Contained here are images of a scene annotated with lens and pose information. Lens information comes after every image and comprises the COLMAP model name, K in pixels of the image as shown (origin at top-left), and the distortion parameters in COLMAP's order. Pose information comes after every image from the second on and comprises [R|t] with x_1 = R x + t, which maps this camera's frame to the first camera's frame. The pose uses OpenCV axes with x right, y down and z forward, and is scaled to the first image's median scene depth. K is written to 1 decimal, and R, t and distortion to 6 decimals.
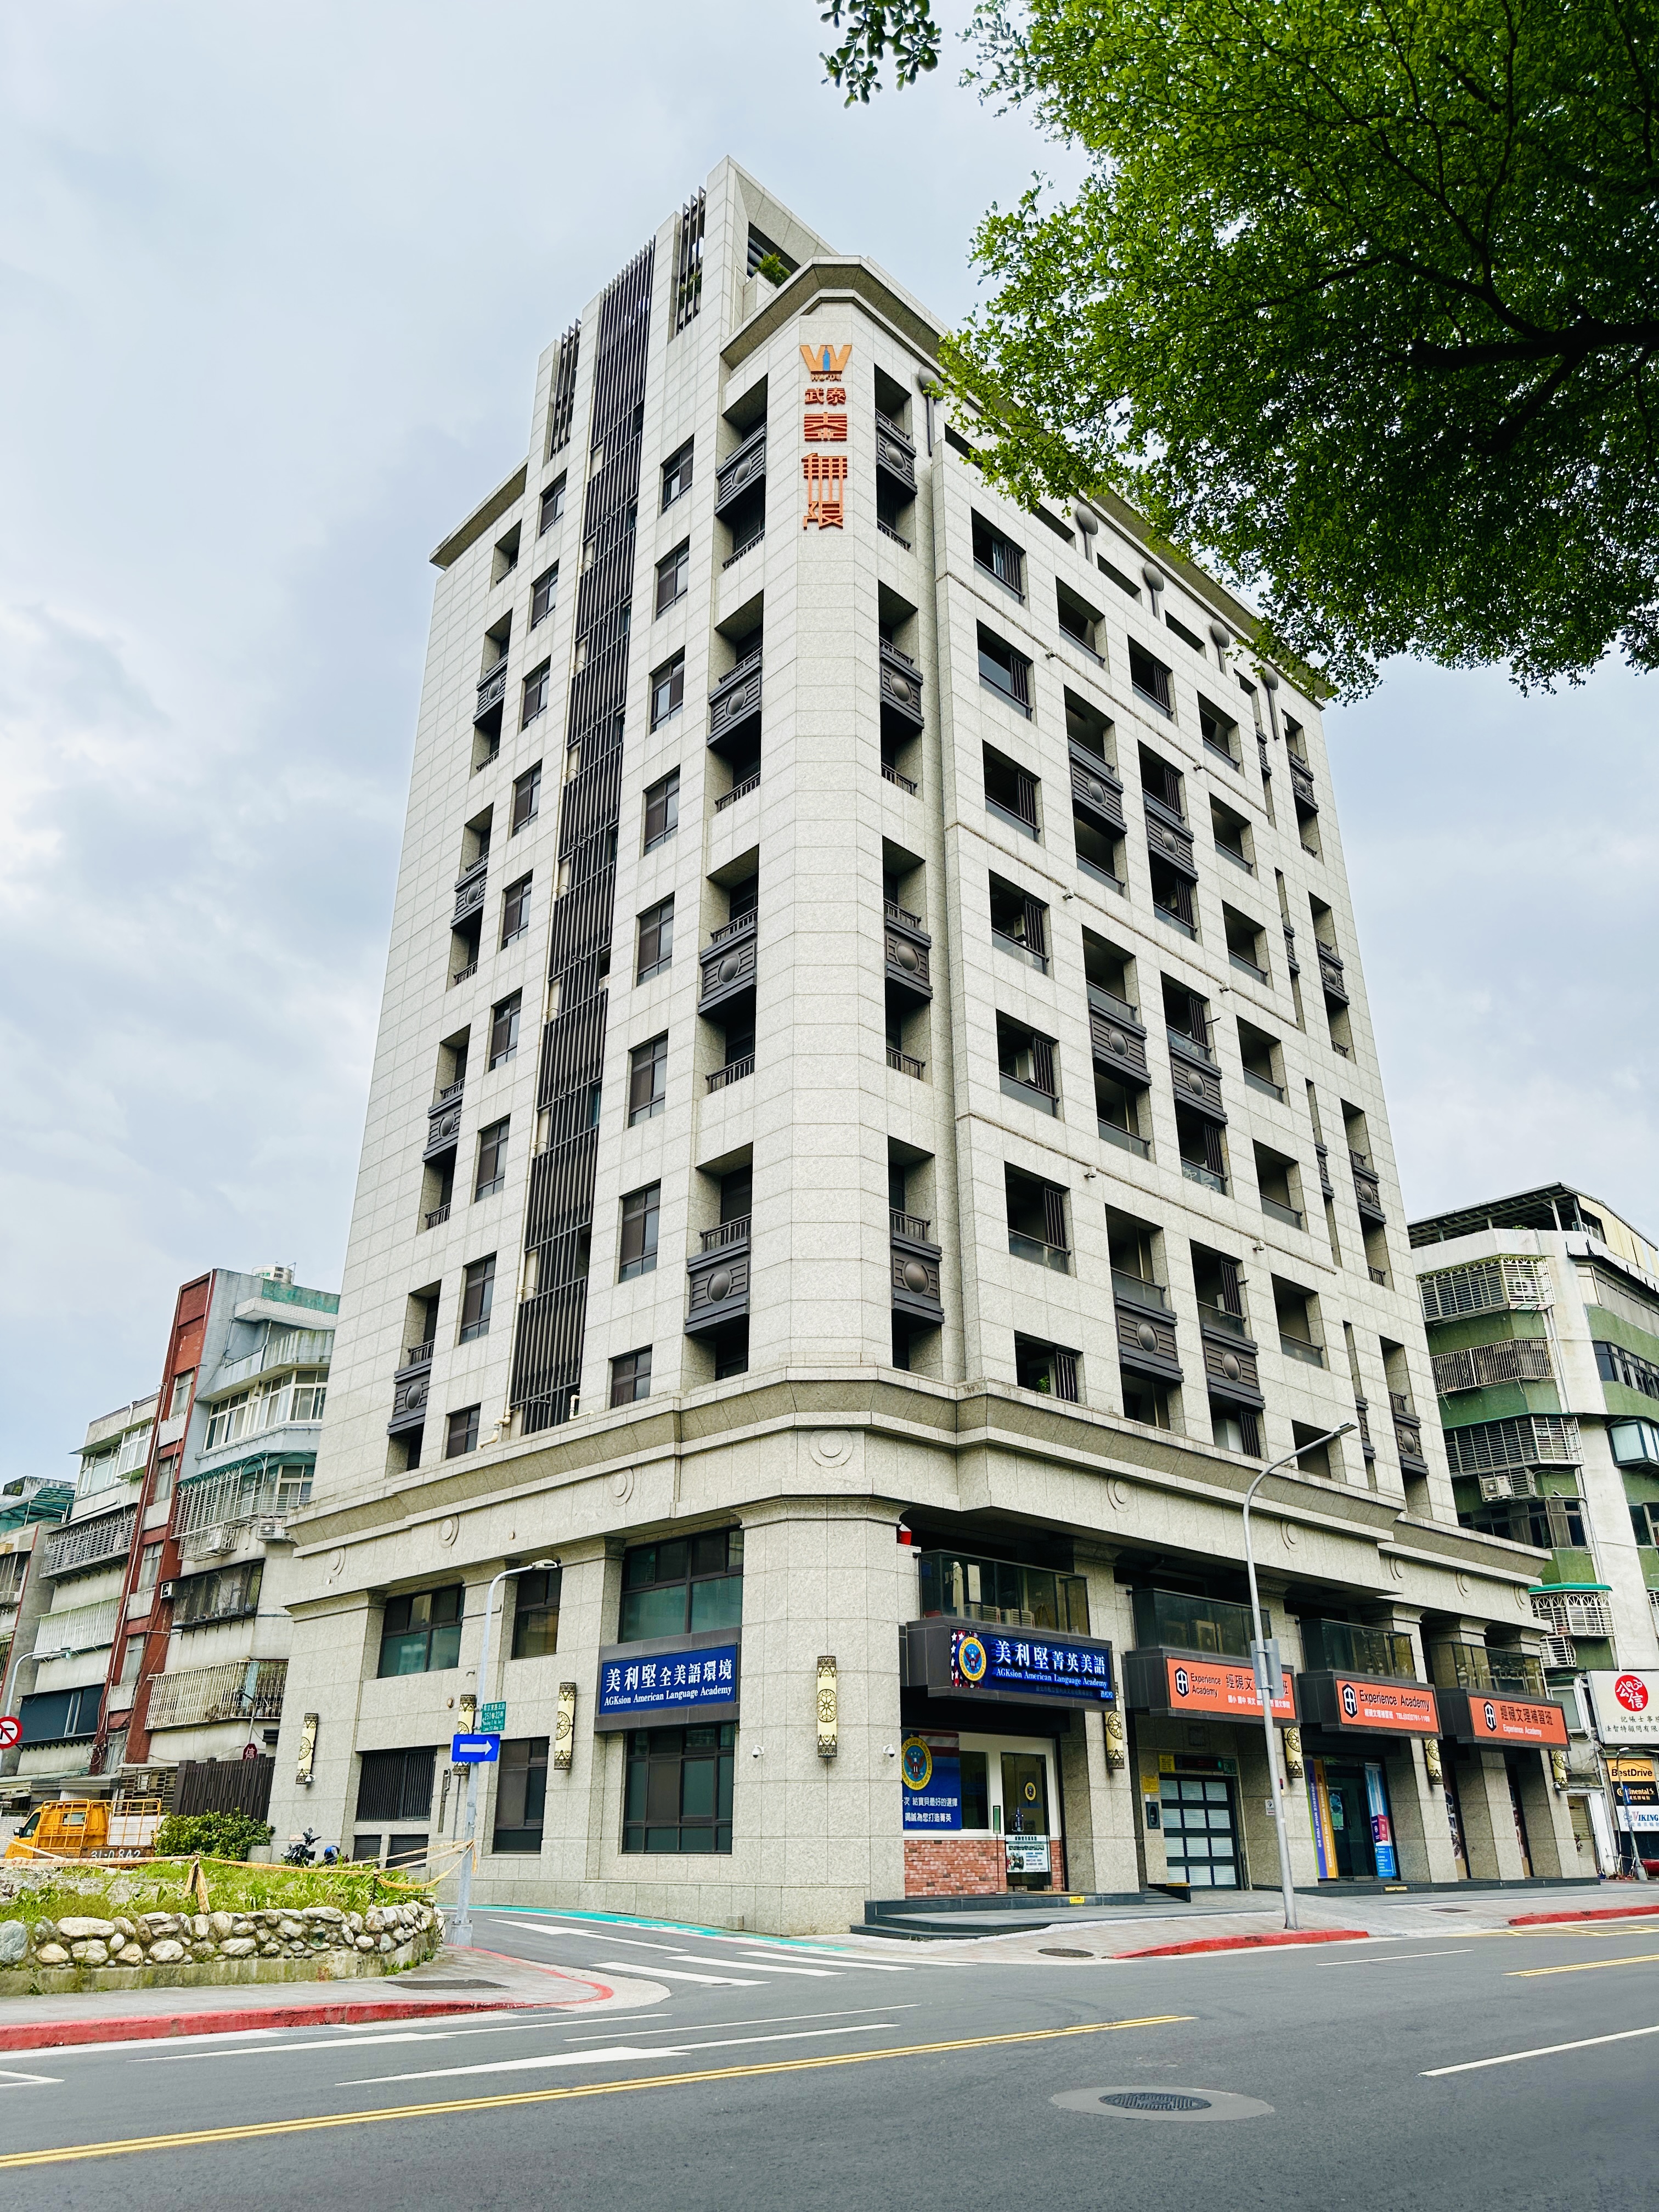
lens RADIAL K [[1569.1, 0, 837.4], [0, 1569.1, 1037.8], [0, 0, 1]] dist [0.134351, -0.229242]
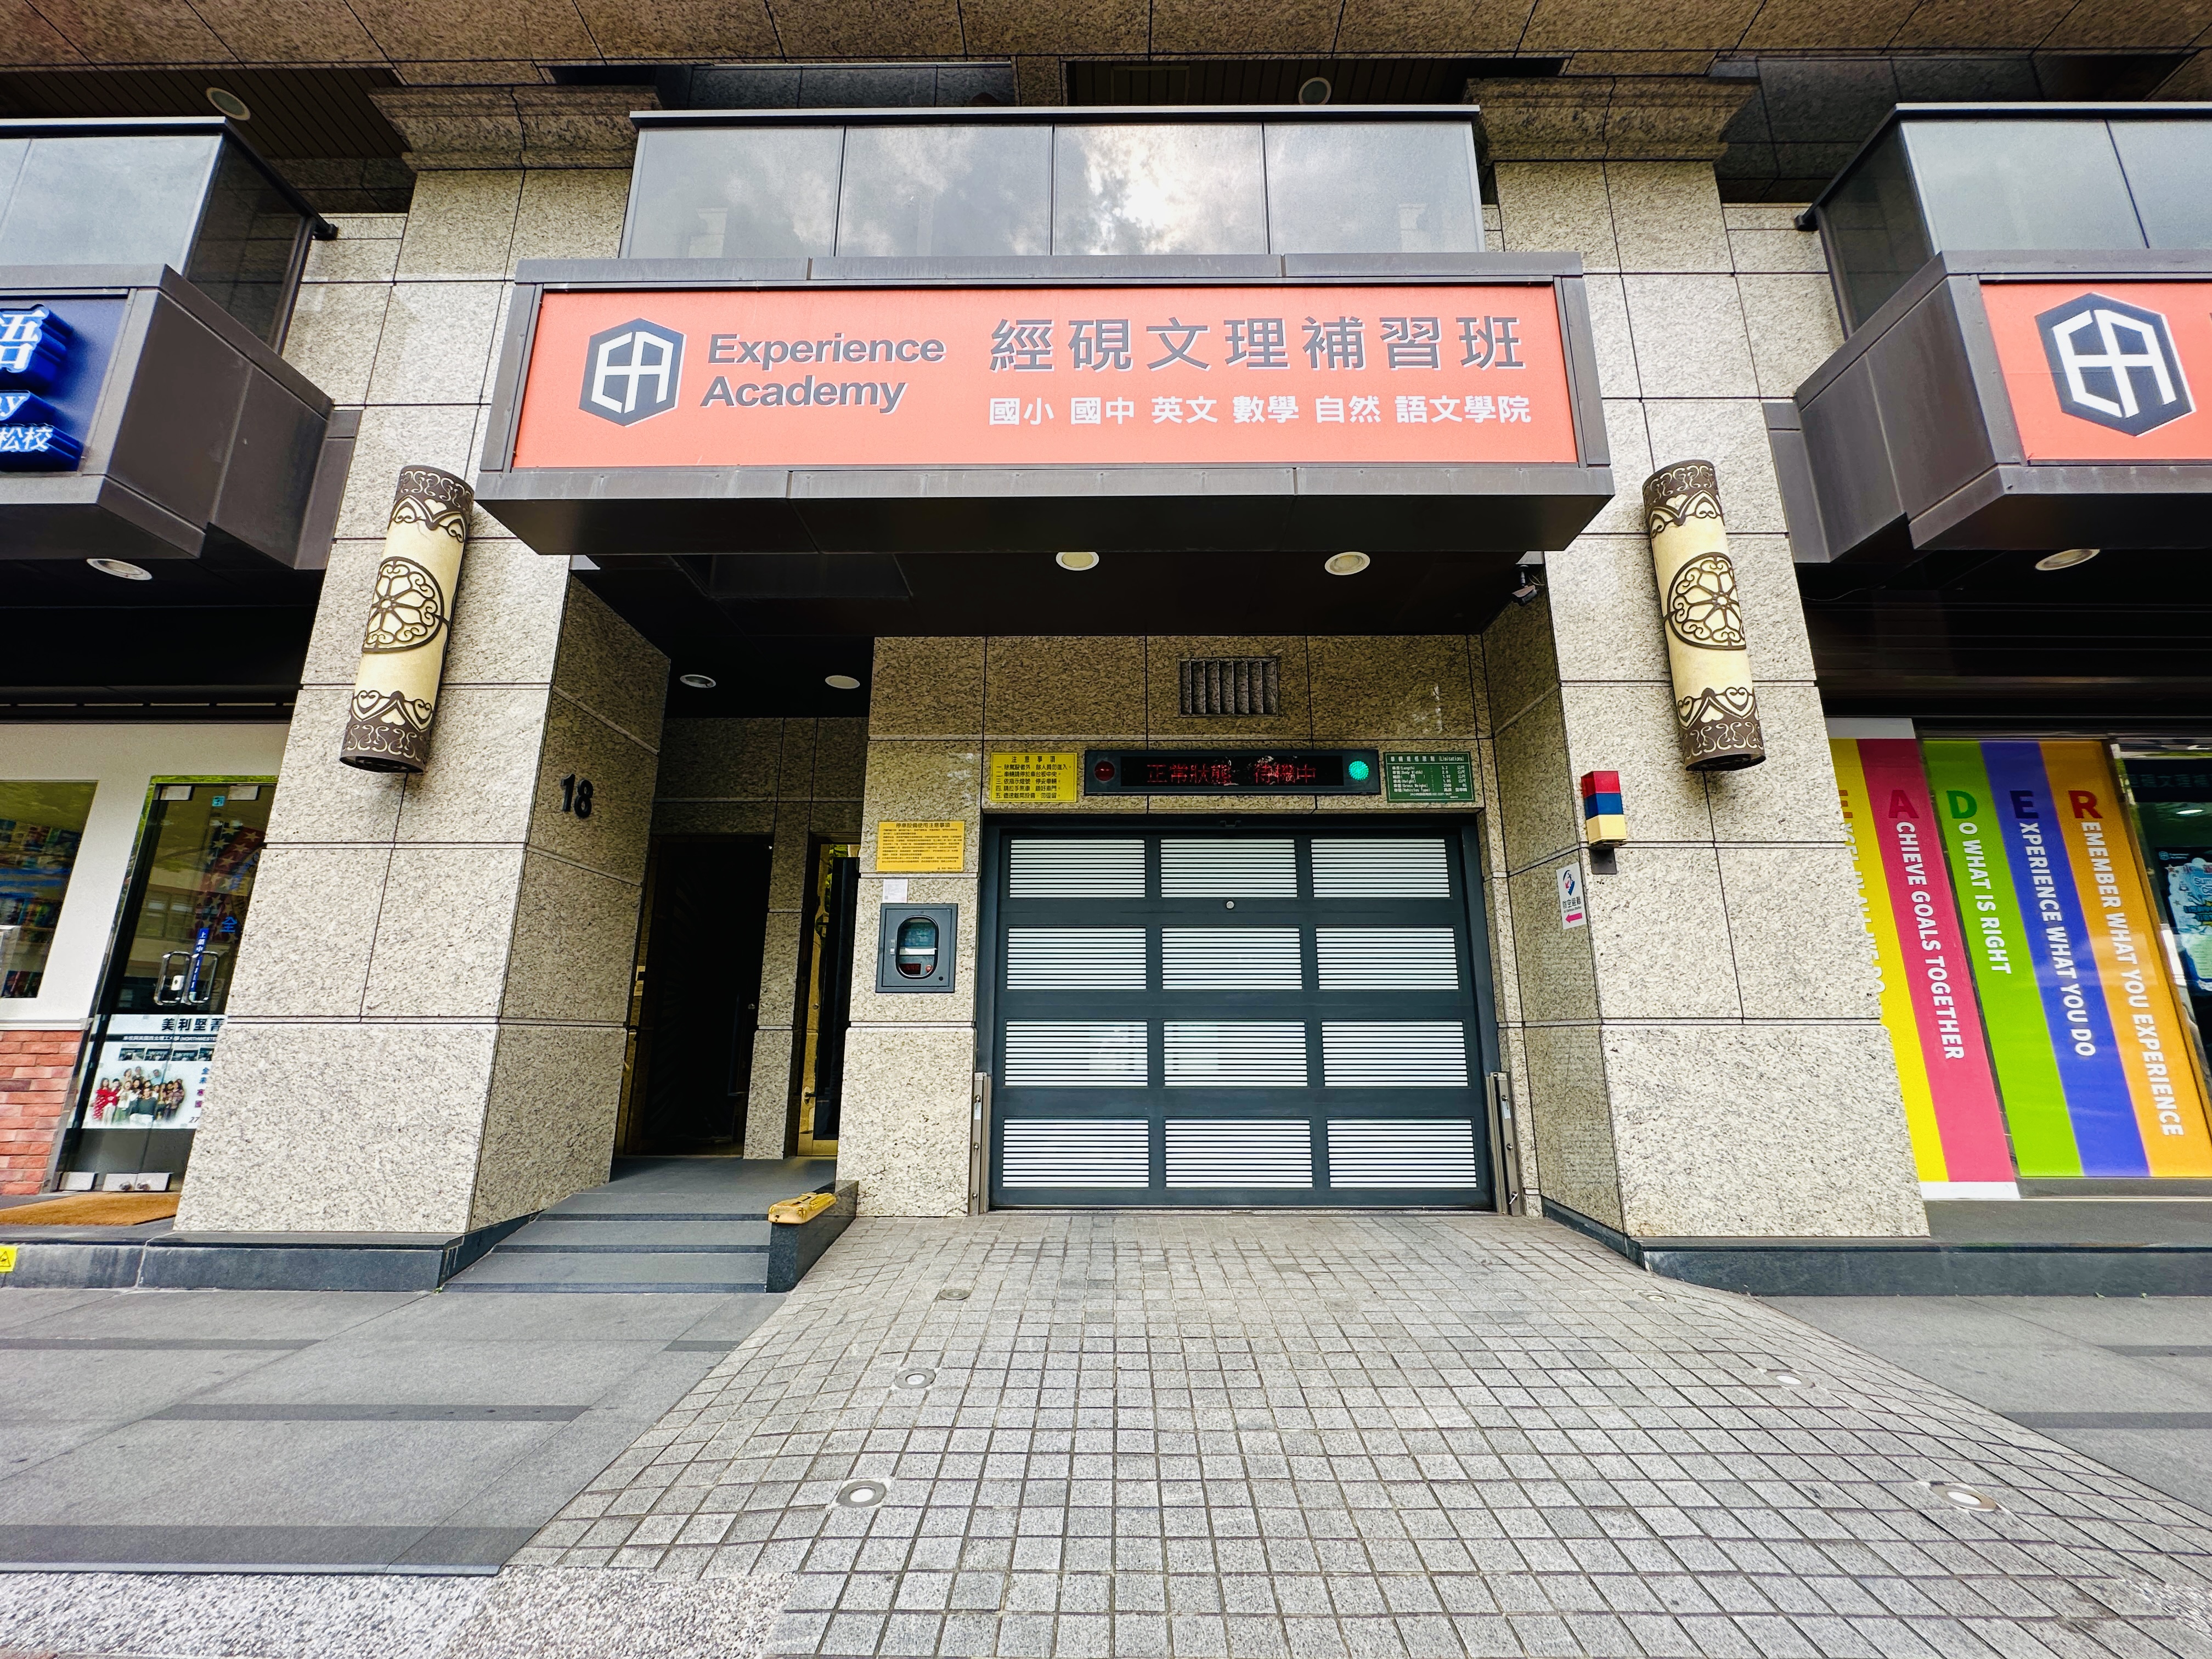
lens RADIAL K [[892.1, 0, 1106.0], [0, 892.1, 829.5], [0, 0, 1]] dist [-0.001750, -0.000038]
pose [[0.708988, -0.166098, -0.685381, 0.312226], [0.316324, 0.943517, 0.098564, 0.437741], [0.630297, -0.286683, 0.721484, 0.867586]]
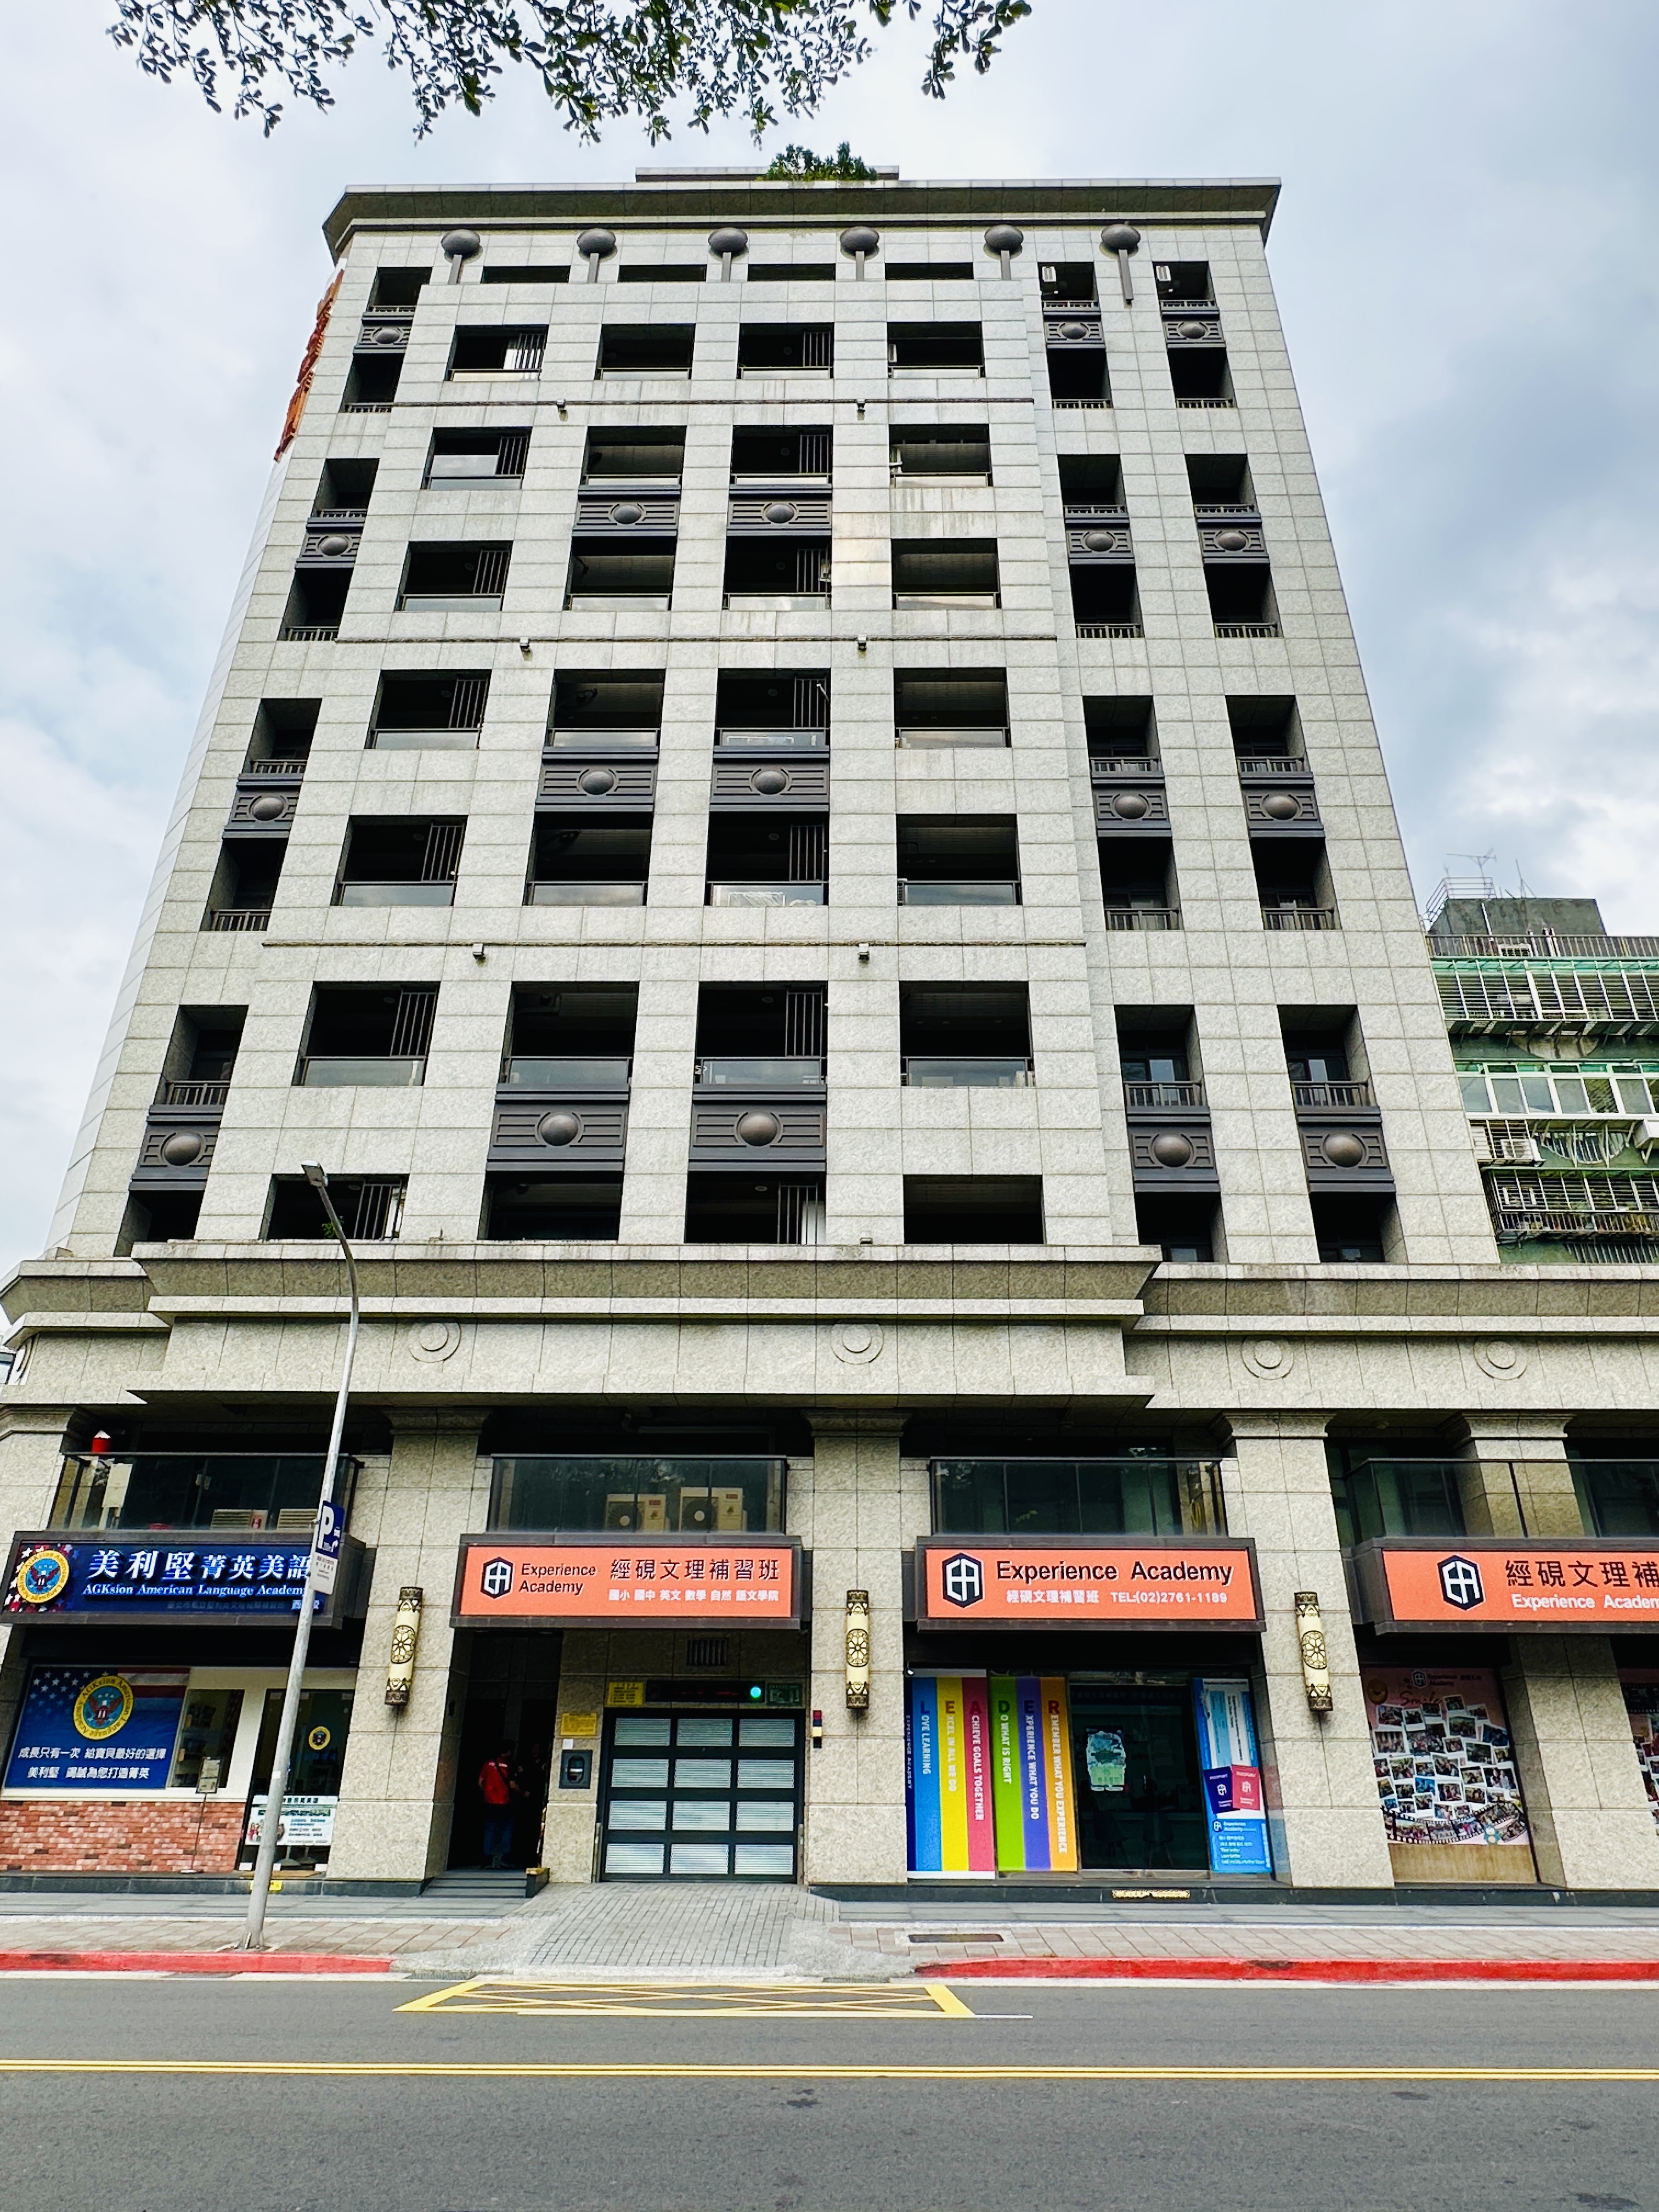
lens RADIAL K [[1350.5, 0, 829.5], [0, 1350.5, 1106.0], [0, 0, 1]] dist [-0.005694, -0.001012]
pose [[0.708149, -0.321699, -0.628518, 0.700234], [0.311681, 0.941174, -0.130559, 0.307960], [0.633545, -0.103442, 0.766759, 0.615026]]
